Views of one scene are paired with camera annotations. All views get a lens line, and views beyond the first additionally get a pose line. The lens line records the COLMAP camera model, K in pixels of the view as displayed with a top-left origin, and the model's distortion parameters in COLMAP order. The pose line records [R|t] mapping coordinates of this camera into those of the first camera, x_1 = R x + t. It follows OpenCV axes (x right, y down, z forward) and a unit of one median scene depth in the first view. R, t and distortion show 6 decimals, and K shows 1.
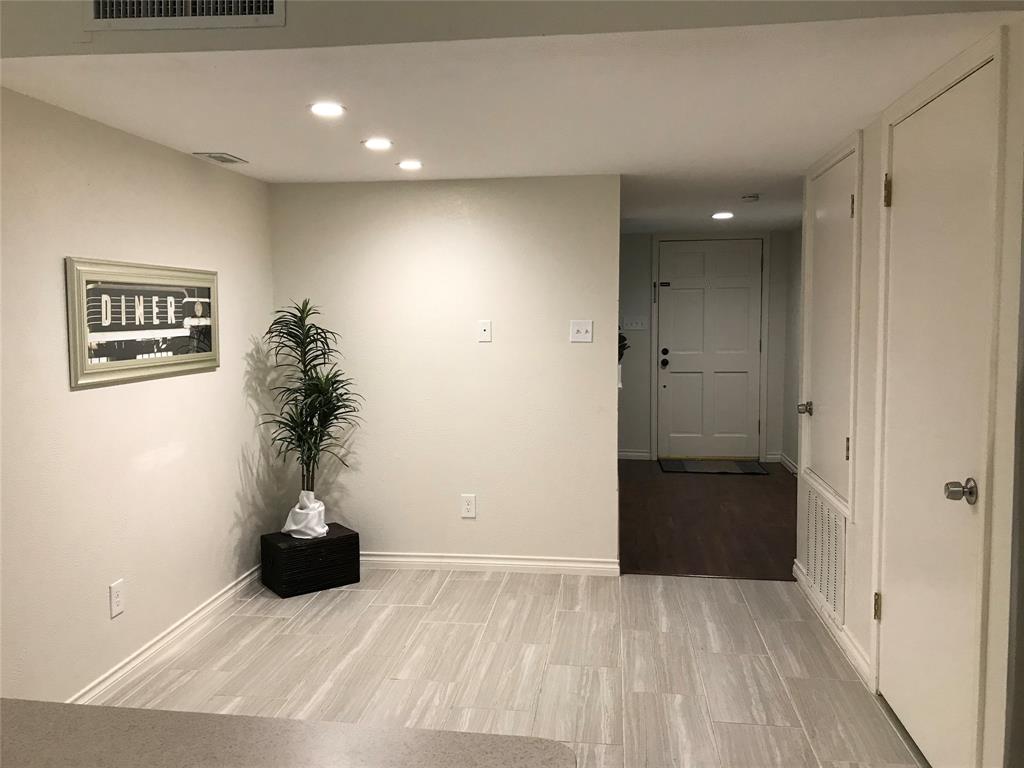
lens RADIAL K [[844.6, 0, 516.0], [0, 844.6, 372.6], [0, 0, 1]] dist [0.095881, -0.126899]
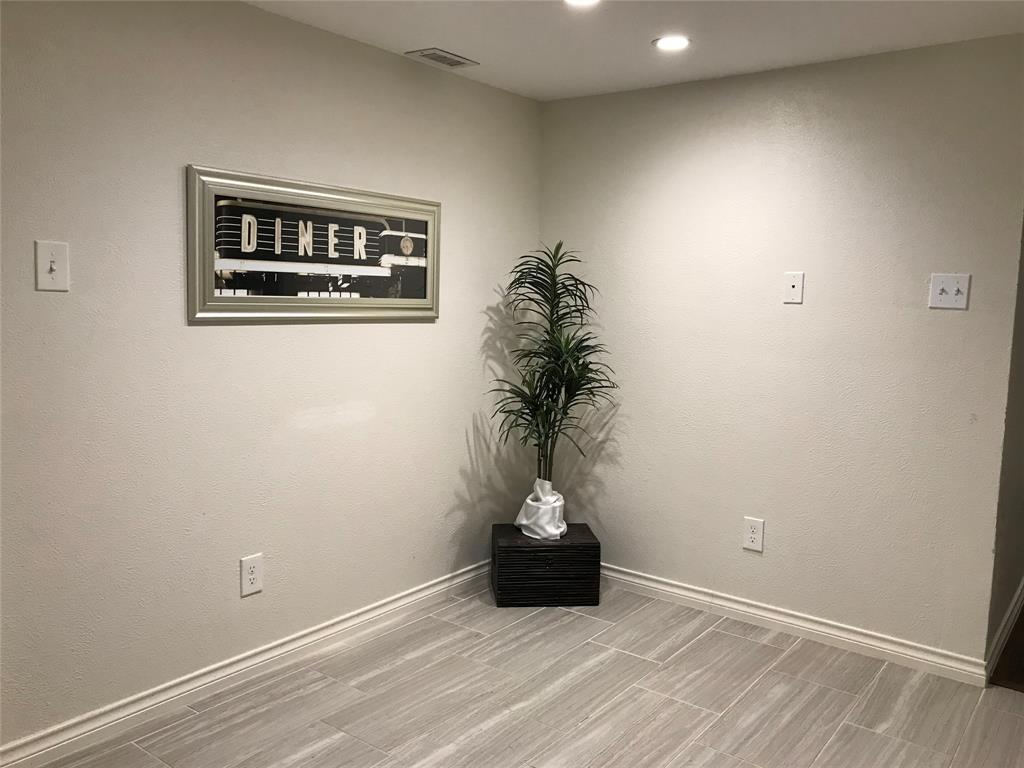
lens RADIAL K [[844.6, 0, 516.0], [0, 844.6, 372.6], [0, 0, 1]] dist [0.095881, -0.126899]
pose [[0.865385, 0.076739, -0.495197, 0.137012], [-0.068041, 0.997047, 0.035603, 0.012224], [0.496466, 0.002884, 0.868051, 0.324390]]
